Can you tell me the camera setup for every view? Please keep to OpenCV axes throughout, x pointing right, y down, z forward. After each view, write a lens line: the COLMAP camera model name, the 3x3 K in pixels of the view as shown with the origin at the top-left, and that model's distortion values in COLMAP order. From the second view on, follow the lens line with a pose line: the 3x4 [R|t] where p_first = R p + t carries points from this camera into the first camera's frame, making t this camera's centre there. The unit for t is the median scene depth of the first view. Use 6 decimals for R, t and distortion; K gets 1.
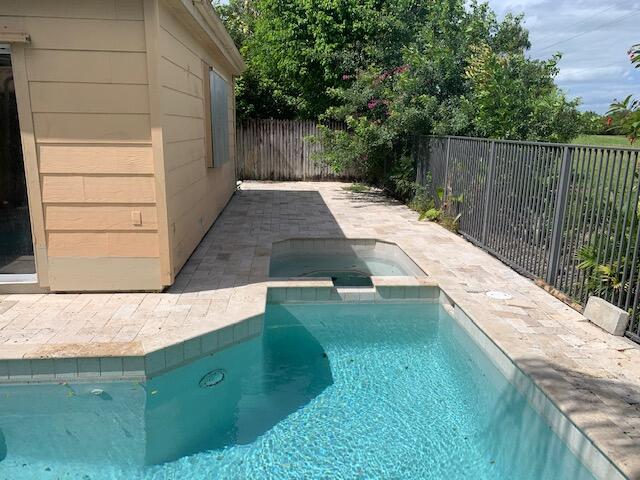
lens RADIAL K [[492.0, 0, 316.3], [0, 492.0, 230.0], [0, 0, 1]] dist [0.060973, -0.073707]
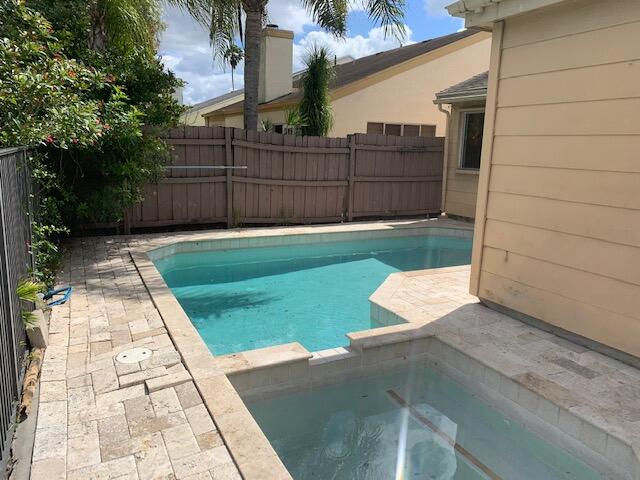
lens RADIAL K [[482.8, 0, 319.4], [0, 482.8, 236.9], [0, 0, 1]] dist [0.060608, -0.070377]
pose [[-0.923038, 0.029161, -0.383603, 0.417234], [-0.120709, 0.924815, 0.360757, -0.353199], [0.365282, 0.379297, -0.850119, 1.782423]]
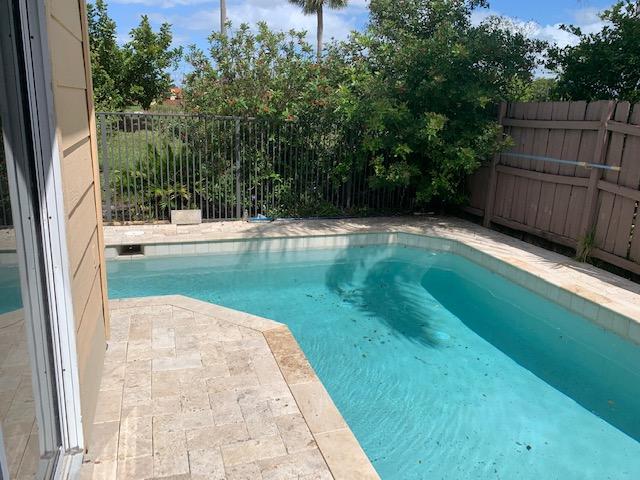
lens RADIAL K [[492.0, 0, 316.3], [0, 492.0, 230.0], [0, 0, 1]] dist [0.060973, -0.073707]
pose [[-0.236022, -0.257533, 0.937001, -1.020465], [0.158977, 0.941018, 0.298682, -0.201168], [-0.958655, 0.219457, -0.181160, 0.837795]]
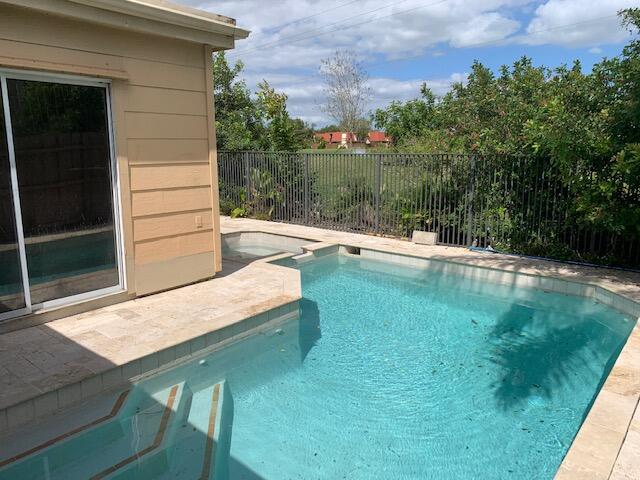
lens RADIAL K [[492.0, 0, 316.3], [0, 492.0, 230.0], [0, 0, 1]] dist [0.060973, -0.073707]
pose [[0.697517, -0.137938, 0.703166, -1.039665], [0.158432, 0.986699, 0.036398, -0.001046], [-0.698834, 0.086016, 0.710093, -0.094561]]
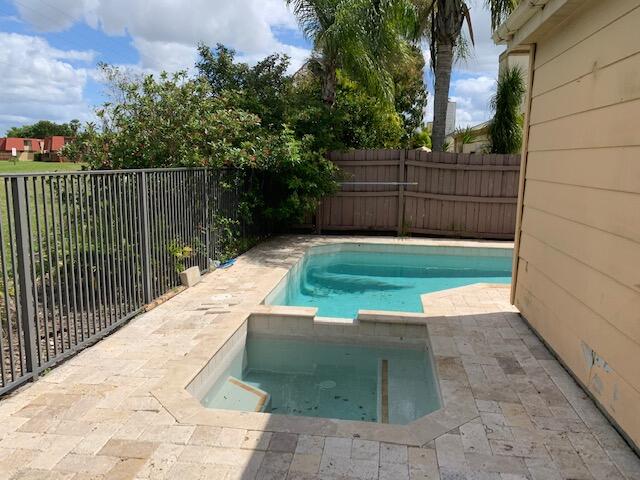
lens RADIAL K [[482.8, 0, 319.4], [0, 482.8, 236.9], [0, 0, 1]] dist [0.060608, -0.070377]
pose [[-0.977509, -0.058915, 0.202497, -0.089319], [0.017021, 0.935014, 0.354203, -0.435534], [-0.210206, 0.349683, -0.912981, 2.101866]]
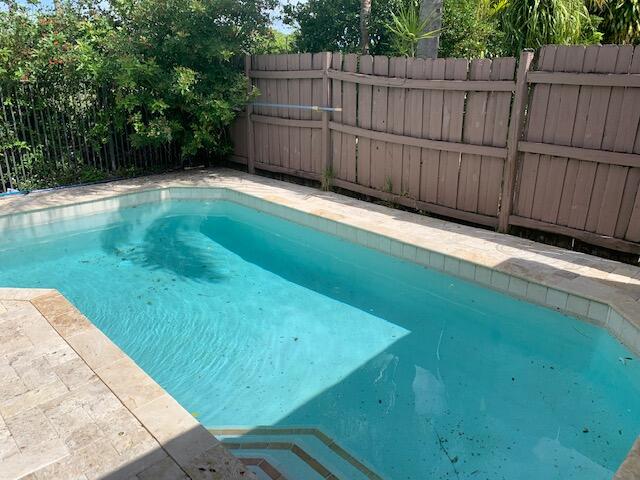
lens RADIAL K [[492.0, 0, 316.3], [0, 492.0, 230.0], [0, 0, 1]] dist [0.060973, -0.073707]
pose [[-0.629147, -0.257229, 0.733490, -1.134833], [0.148677, 0.886406, 0.438382, -0.199796], [-0.762935, 0.384860, -0.519436, 0.833332]]
